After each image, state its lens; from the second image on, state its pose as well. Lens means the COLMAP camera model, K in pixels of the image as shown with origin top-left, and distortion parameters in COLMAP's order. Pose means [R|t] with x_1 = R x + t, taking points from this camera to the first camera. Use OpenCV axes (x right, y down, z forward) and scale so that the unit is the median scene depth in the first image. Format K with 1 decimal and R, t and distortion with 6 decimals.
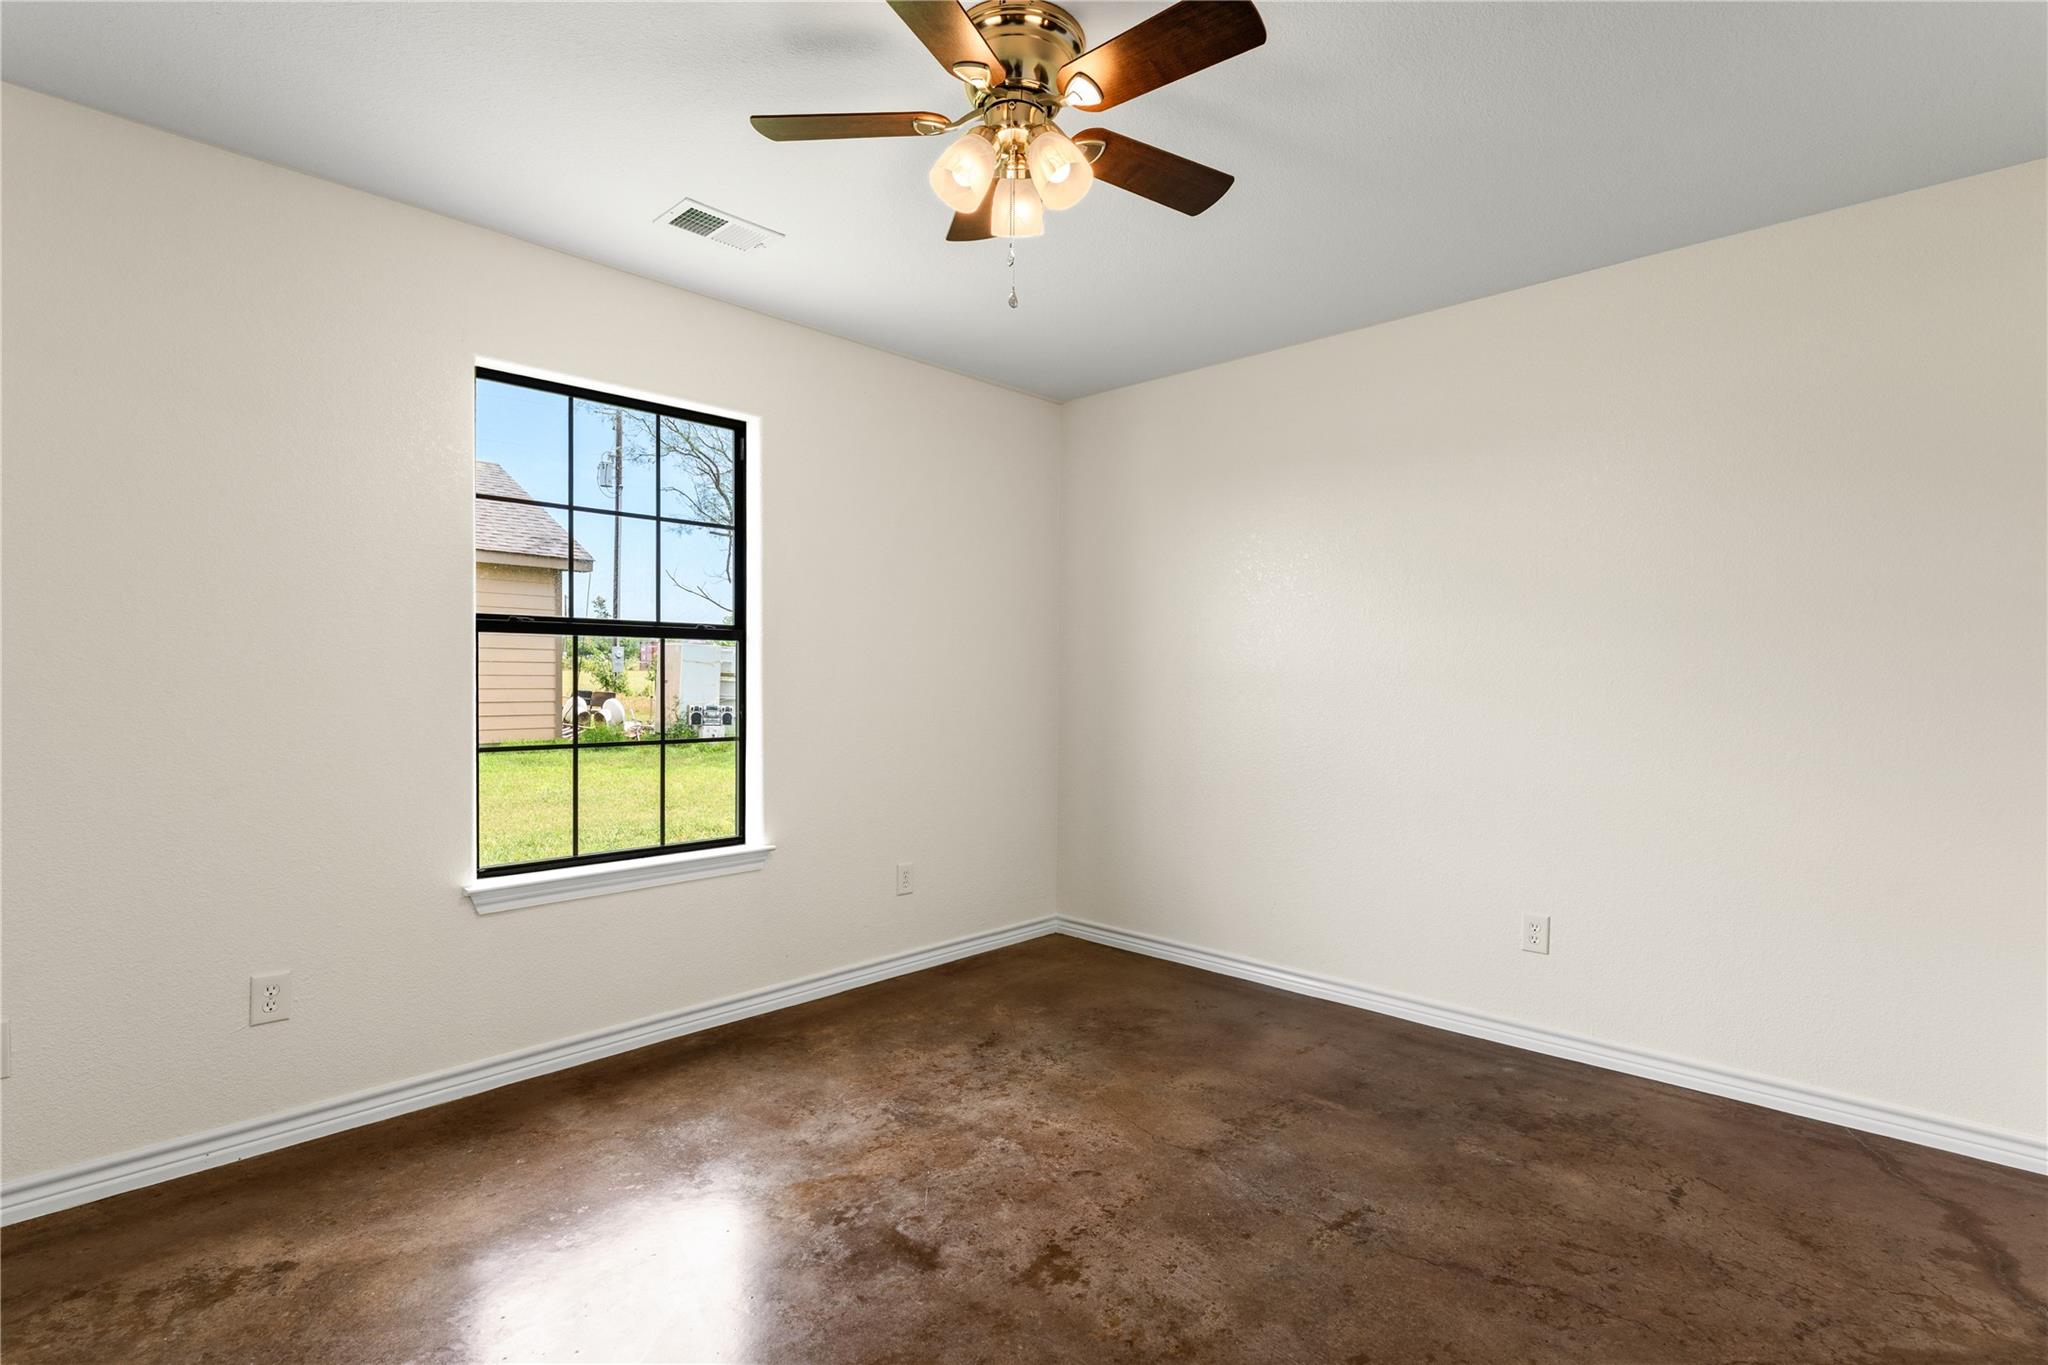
lens RADIAL K [[922.0, 0, 1027.9], [0, 922.0, 680.5], [0, 0, 1]] dist [-0.003245, 0.000113]
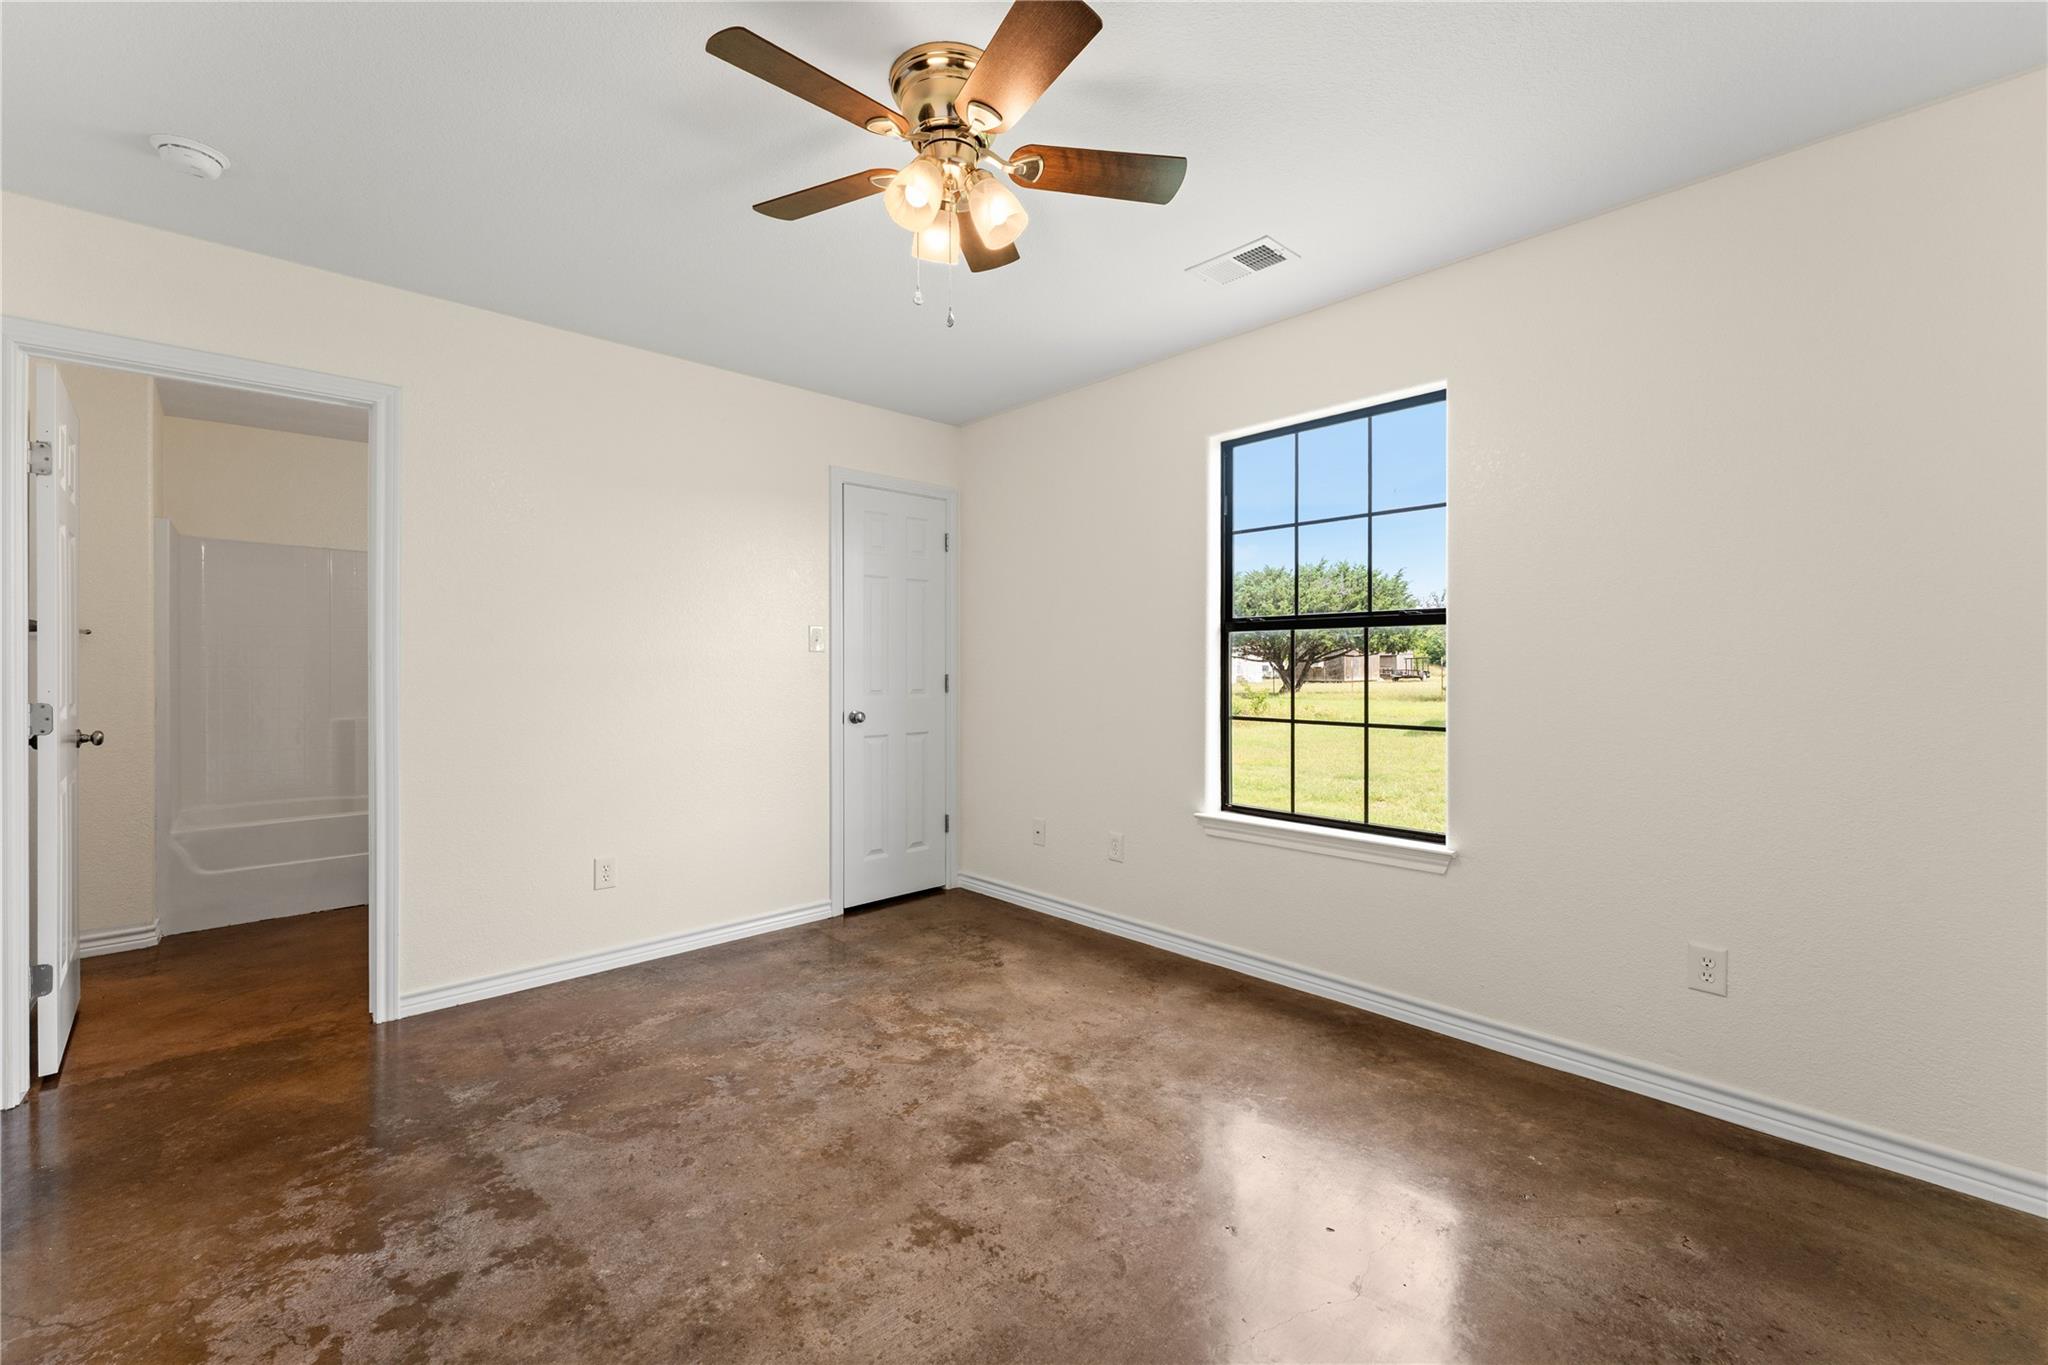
lens RADIAL K [[853.5, 0, 1092.4], [0, 853.5, 664.1], [0, 0, 1]] dist [-0.000812, -0.000008]
pose [[-0.007805, -0.004976, -0.999957, 0.931690], [0.001189, 0.999987, -0.004985, 0.002745], [0.999969, -0.001228, -0.007799, 1.109870]]
